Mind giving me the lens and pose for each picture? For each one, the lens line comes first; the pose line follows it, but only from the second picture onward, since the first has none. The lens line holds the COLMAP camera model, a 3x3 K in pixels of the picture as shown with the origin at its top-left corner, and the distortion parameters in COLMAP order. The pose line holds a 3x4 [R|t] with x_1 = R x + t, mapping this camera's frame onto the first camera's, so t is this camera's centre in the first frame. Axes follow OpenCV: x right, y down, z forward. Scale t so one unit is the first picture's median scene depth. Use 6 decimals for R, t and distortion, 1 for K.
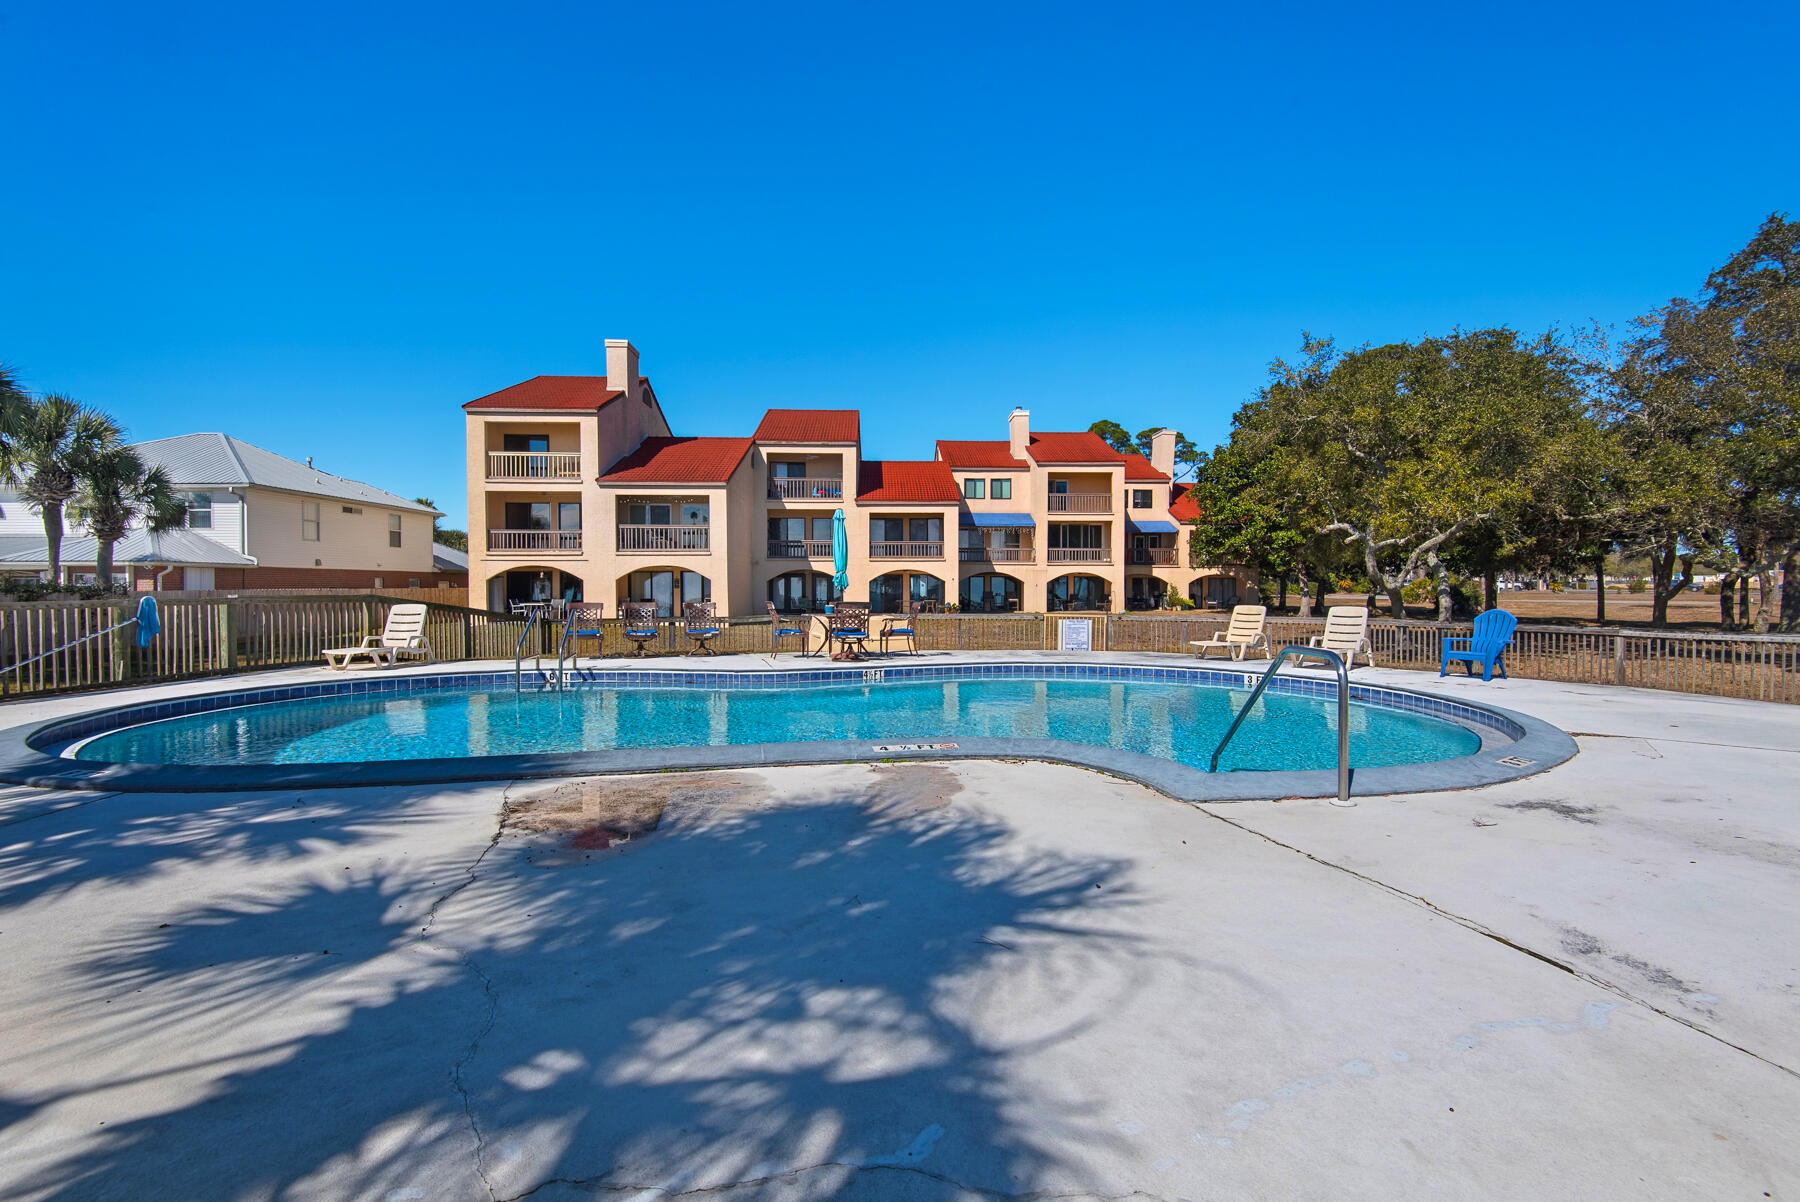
lens RADIAL K [[821.4, 0, 914.2], [0, 821.4, 599.0], [0, 0, 1]] dist [0.028048, -0.020813]
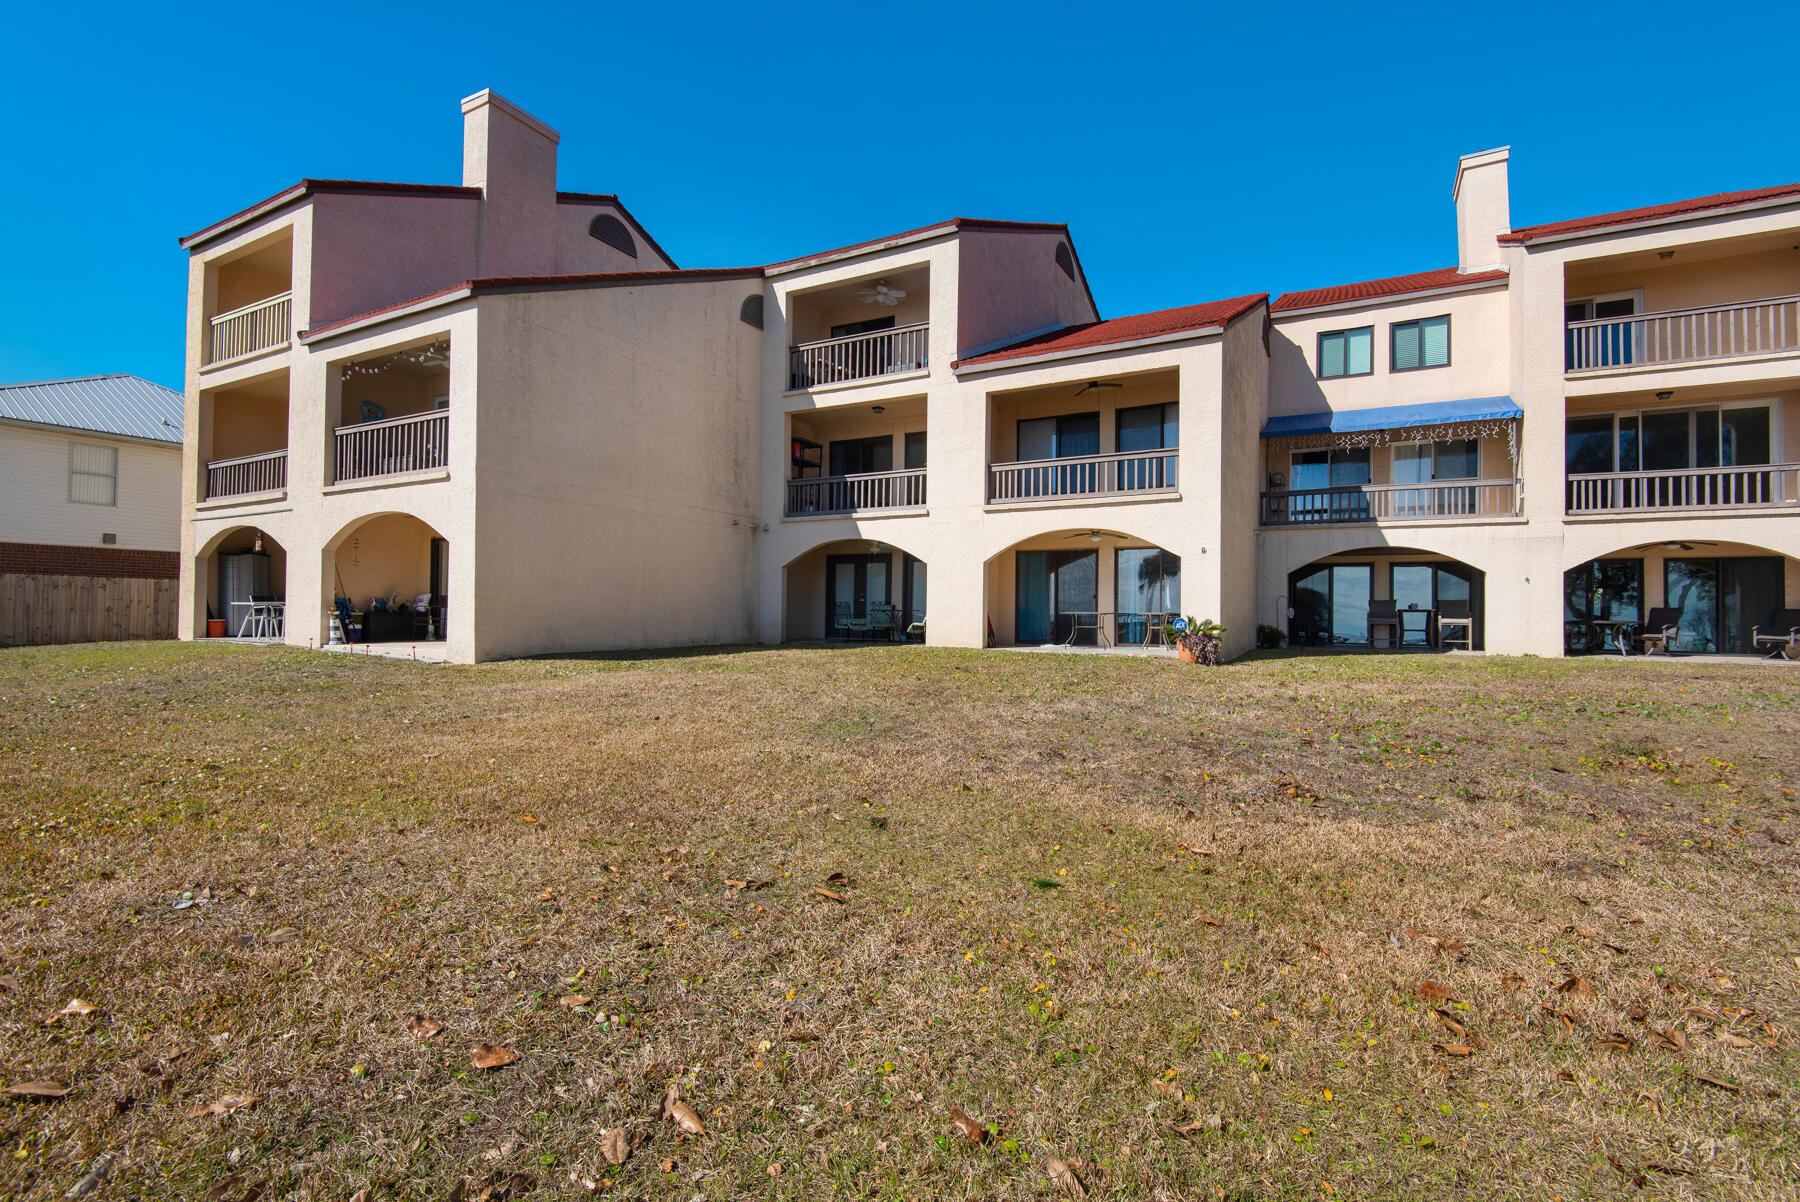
lens RADIAL K [[821.4, 0, 914.2], [0, 821.4, 599.0], [0, 0, 1]] dist [0.028048, -0.020813]
pose [[0.857225, -0.002203, -0.514937, 0.115716], [-0.018860, 0.999186, -0.035671, 0.010817], [0.514596, 0.040290, 0.856486, 0.603467]]
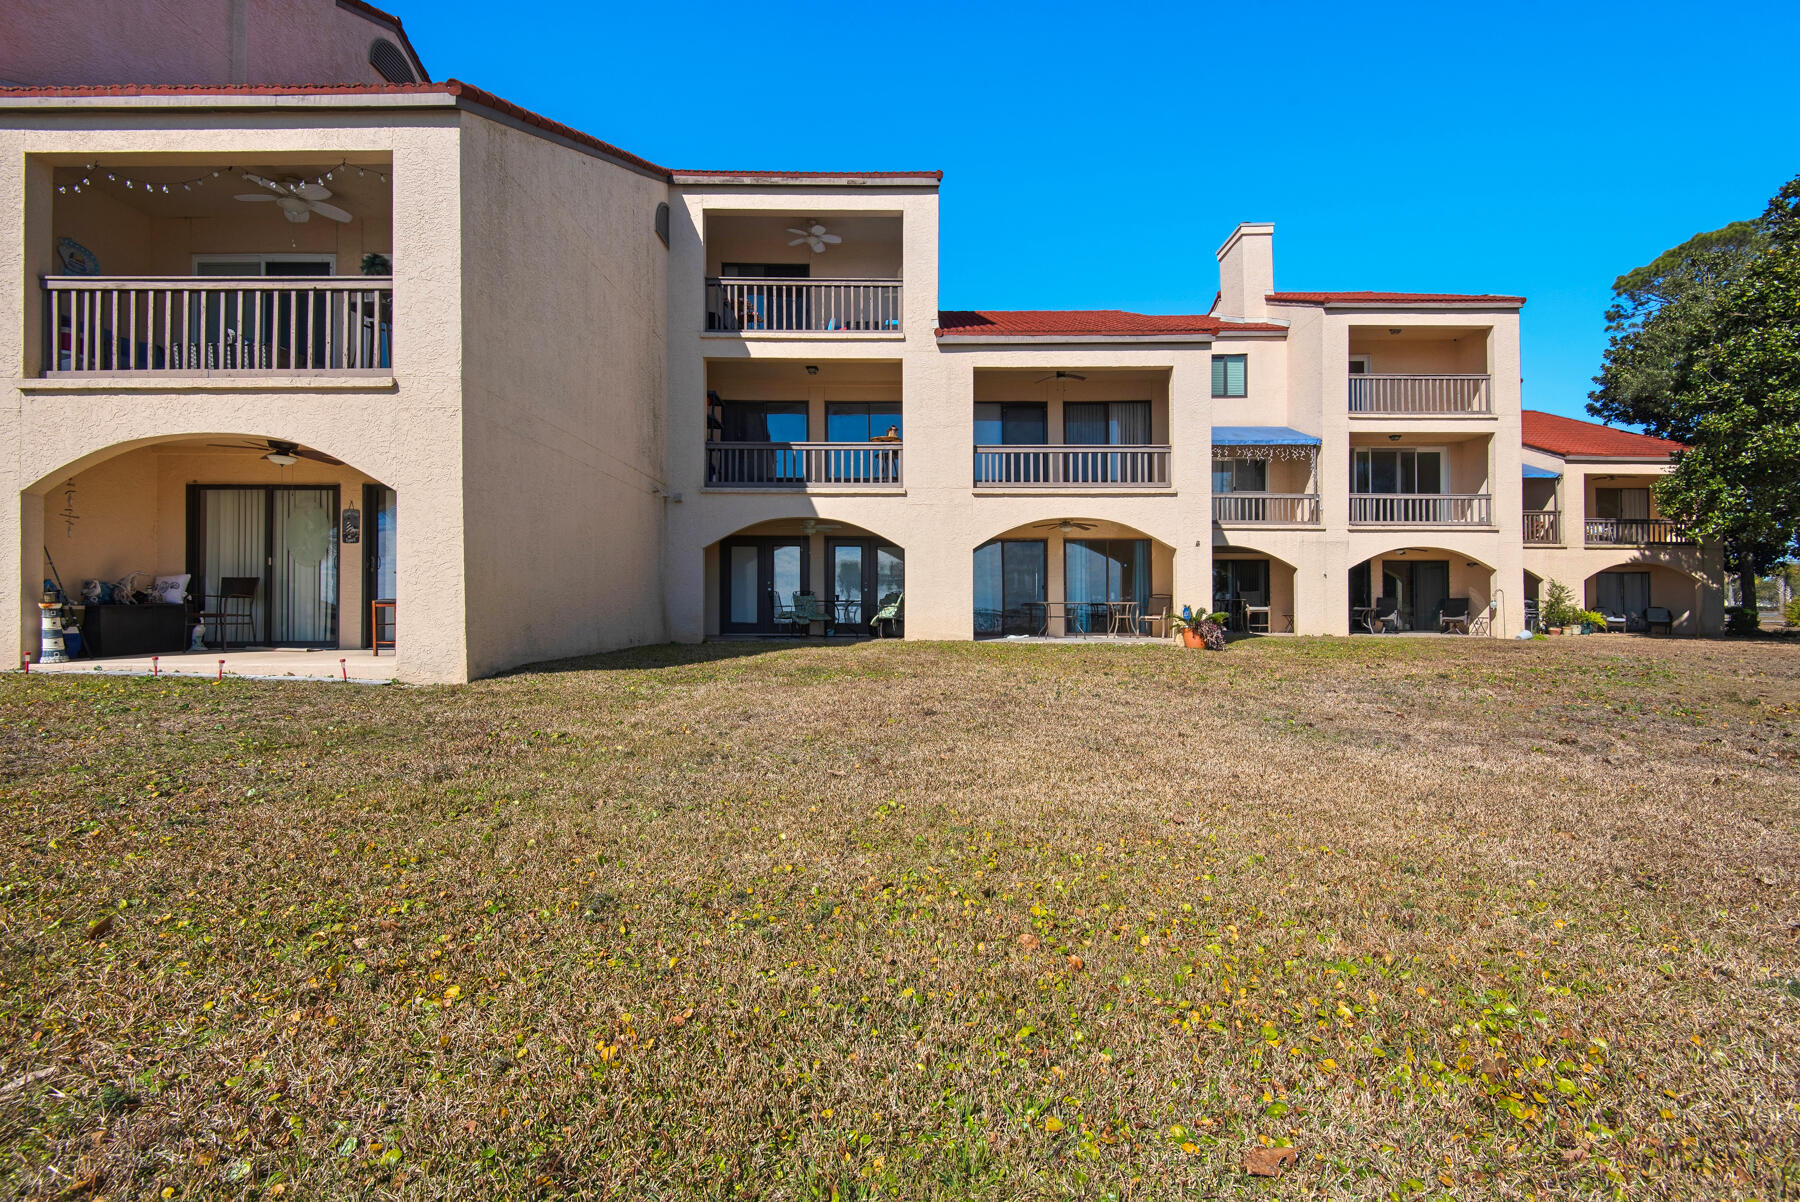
lens RADIAL K [[821.4, 0, 914.2], [0, 821.4, 599.0], [0, 0, 1]] dist [0.028048, -0.020813]
pose [[0.999308, 0.002509, -0.037112, -0.063758], [-0.003677, 0.999499, -0.031438, 0.012552], [0.037014, 0.031553, 0.998816, 0.589804]]
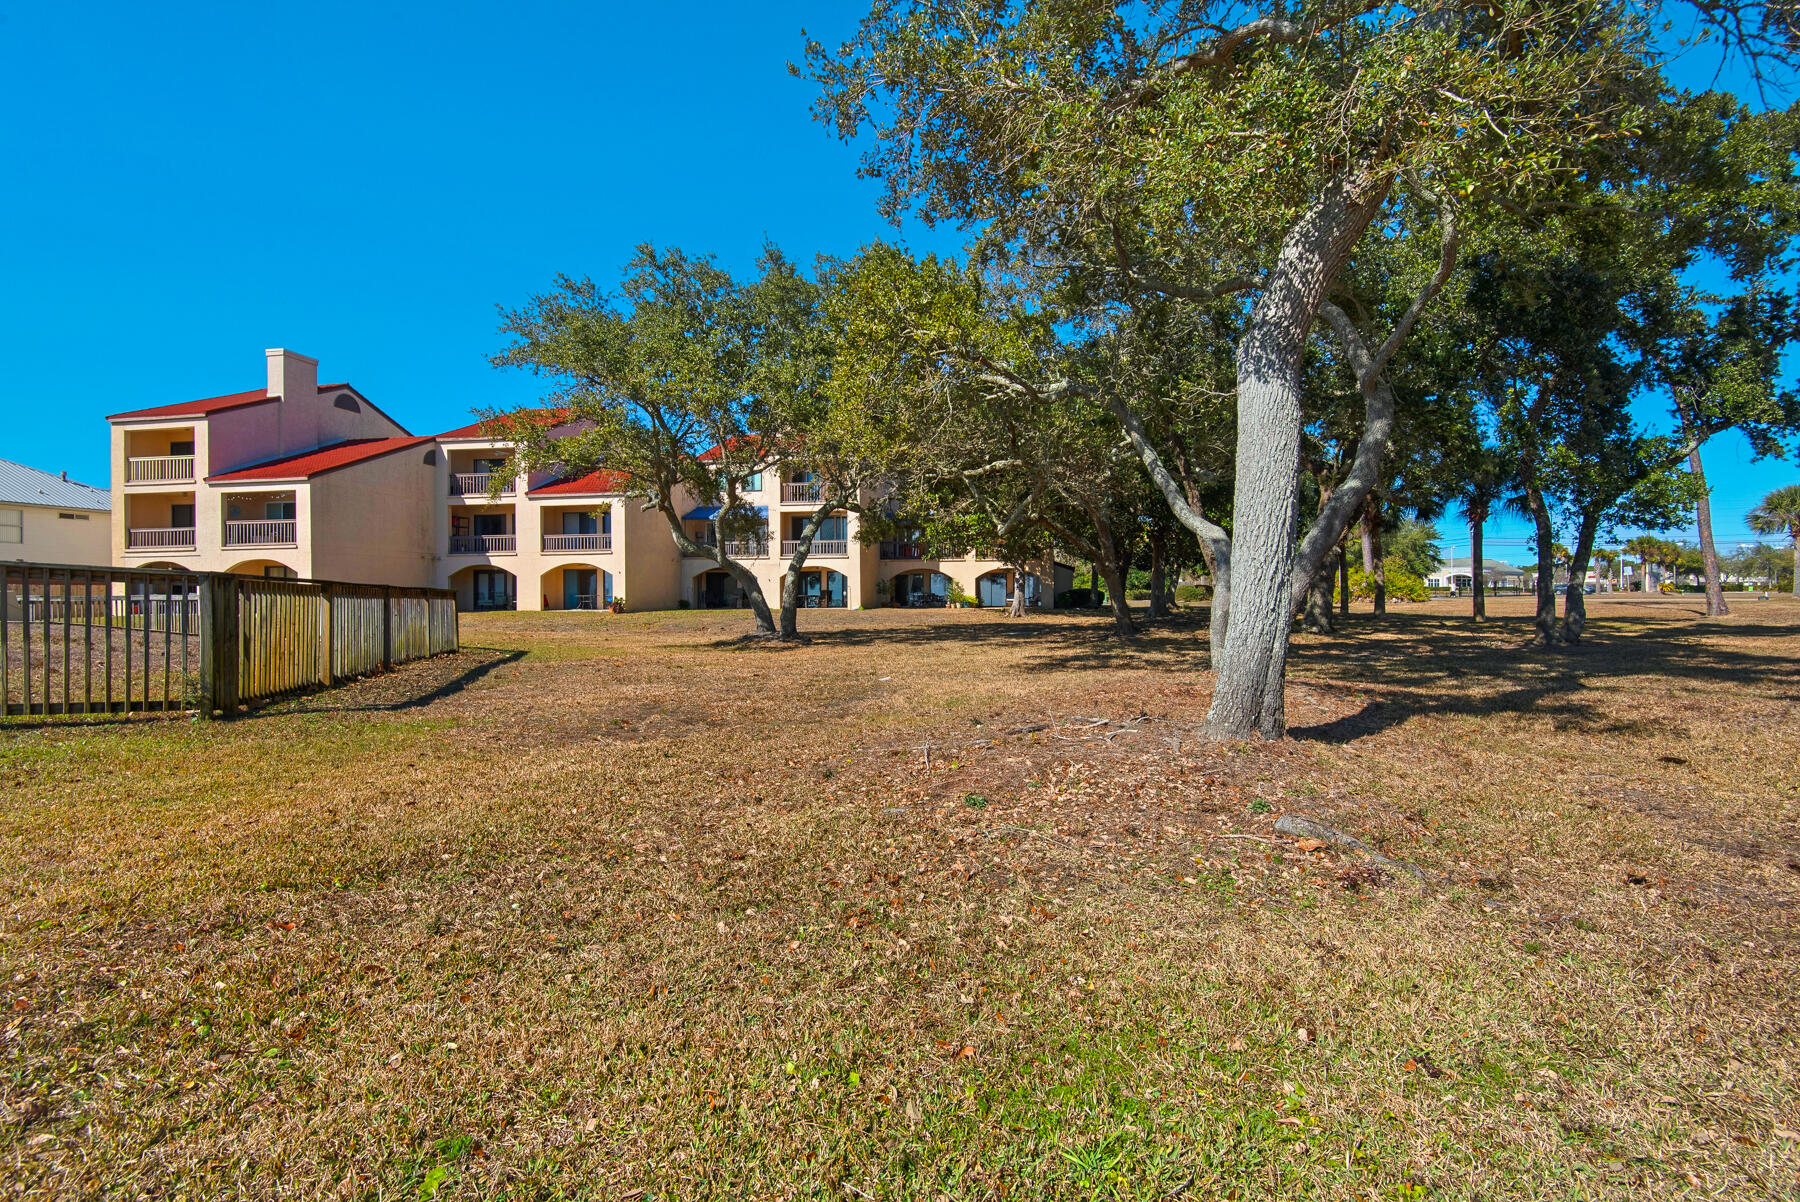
lens RADIAL K [[821.4, 0, 914.2], [0, 821.4, 599.0], [0, 0, 1]] dist [0.028048, -0.020813]
pose [[0.976800, -0.006579, -0.214053, 0.560986], [0.003299, 0.999872, -0.015677, 0.021930], [0.214128, 0.014607, 0.976696, 0.122812]]
